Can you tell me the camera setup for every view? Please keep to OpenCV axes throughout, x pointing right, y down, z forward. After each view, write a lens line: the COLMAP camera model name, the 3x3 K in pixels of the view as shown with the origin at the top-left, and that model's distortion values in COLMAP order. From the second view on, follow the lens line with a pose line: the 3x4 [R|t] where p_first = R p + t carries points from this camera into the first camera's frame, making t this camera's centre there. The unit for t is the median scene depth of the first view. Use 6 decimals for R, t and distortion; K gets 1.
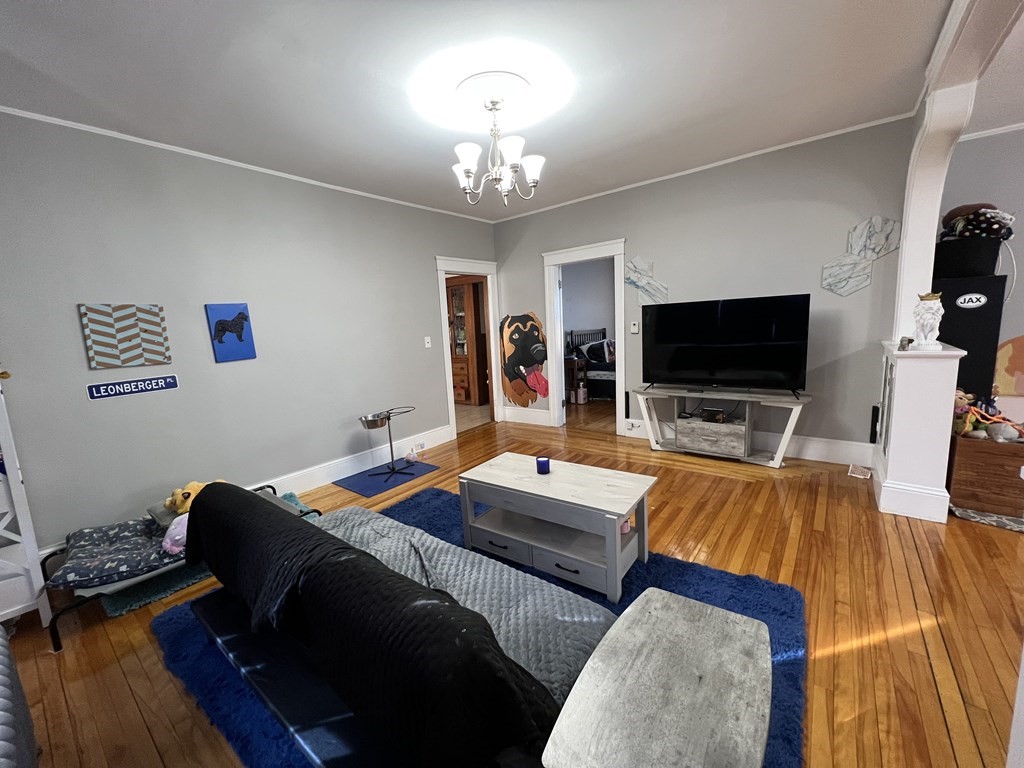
lens RADIAL K [[410.6, 0, 510.9], [0, 410.6, 385.7], [0, 0, 1]] dist [-0.001937, 0.000282]
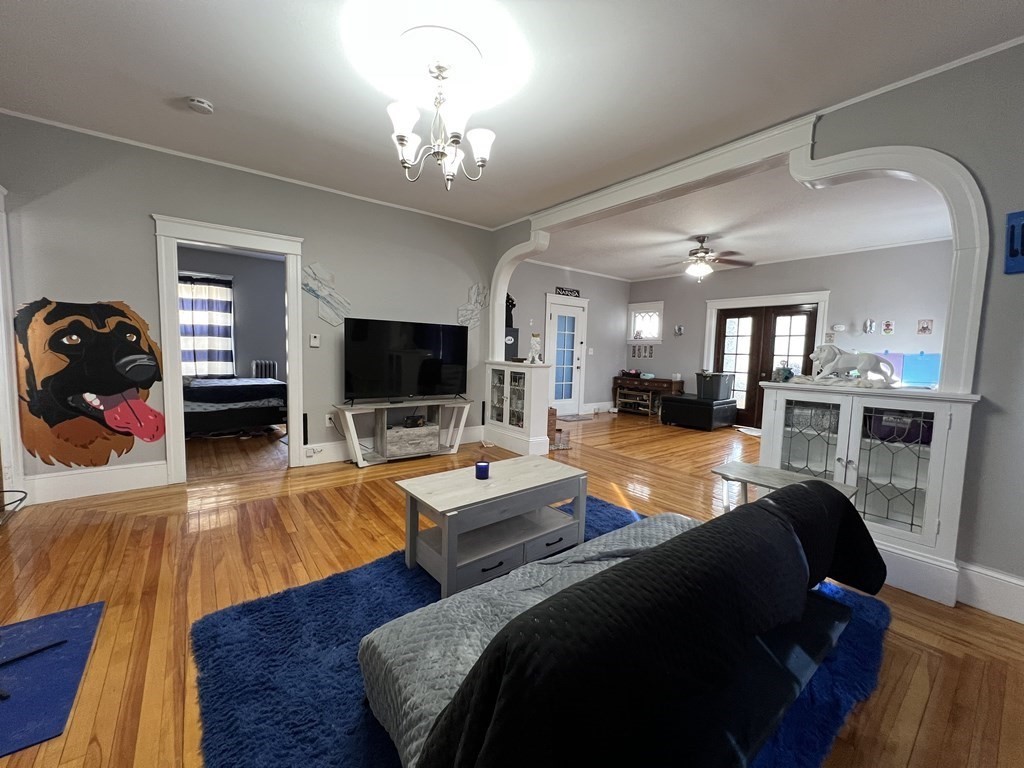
lens RADIAL K [[410.6, 0, 510.9], [0, 410.6, 385.7], [0, 0, 1]] dist [-0.001937, 0.000282]
pose [[0.235382, -0.023729, 0.971613, -0.476446], [0.103272, 0.994653, -0.000726, 0.001437], [-0.966401, 0.100511, 0.236574, 0.387571]]
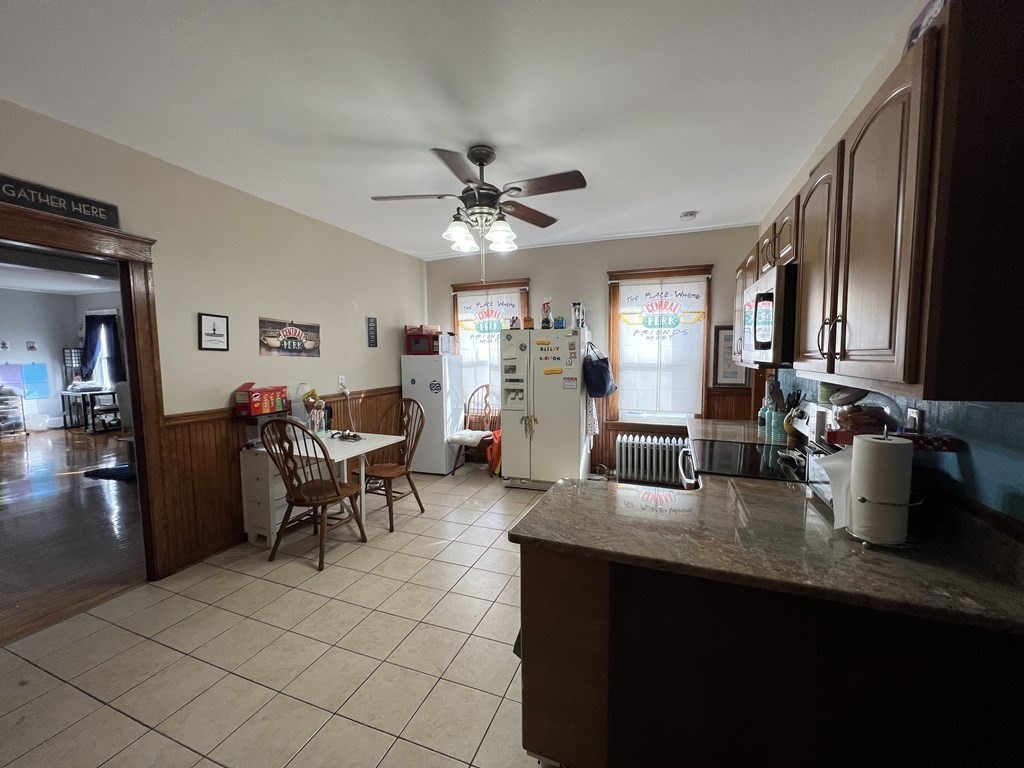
lens RADIAL K [[410.6, 0, 510.9], [0, 410.6, 385.7], [0, 0, 1]] dist [-0.001937, 0.000282]
pose [[-0.954723, 0.086977, -0.284497, -0.523977], [0.018106, 0.971523, 0.236253, -0.260832], [0.296944, 0.220405, -0.929110, 1.815368]]
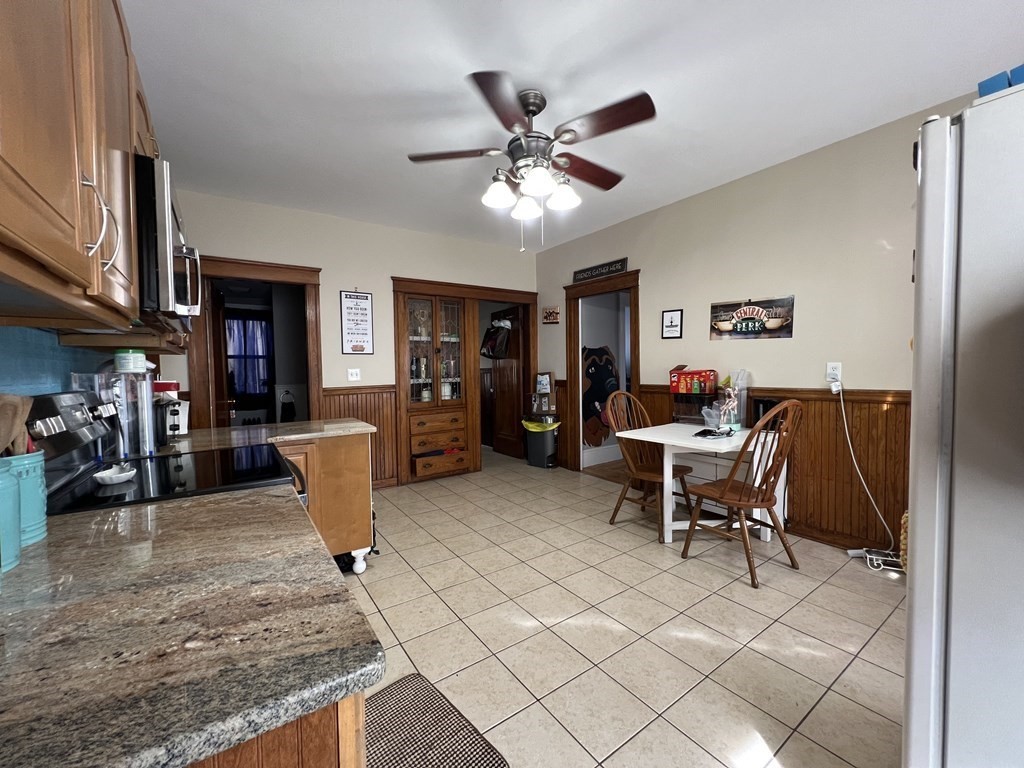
lens RADIAL K [[410.6, 0, 510.9], [0, 410.6, 385.7], [0, 0, 1]] dist [-0.001937, 0.000282]
pose [[0.293212, 0.012713, 0.955963, -1.151563], [0.141058, 0.988393, -0.056410, -0.074020], [-0.945584, 0.151386, 0.288015, 1.136033]]
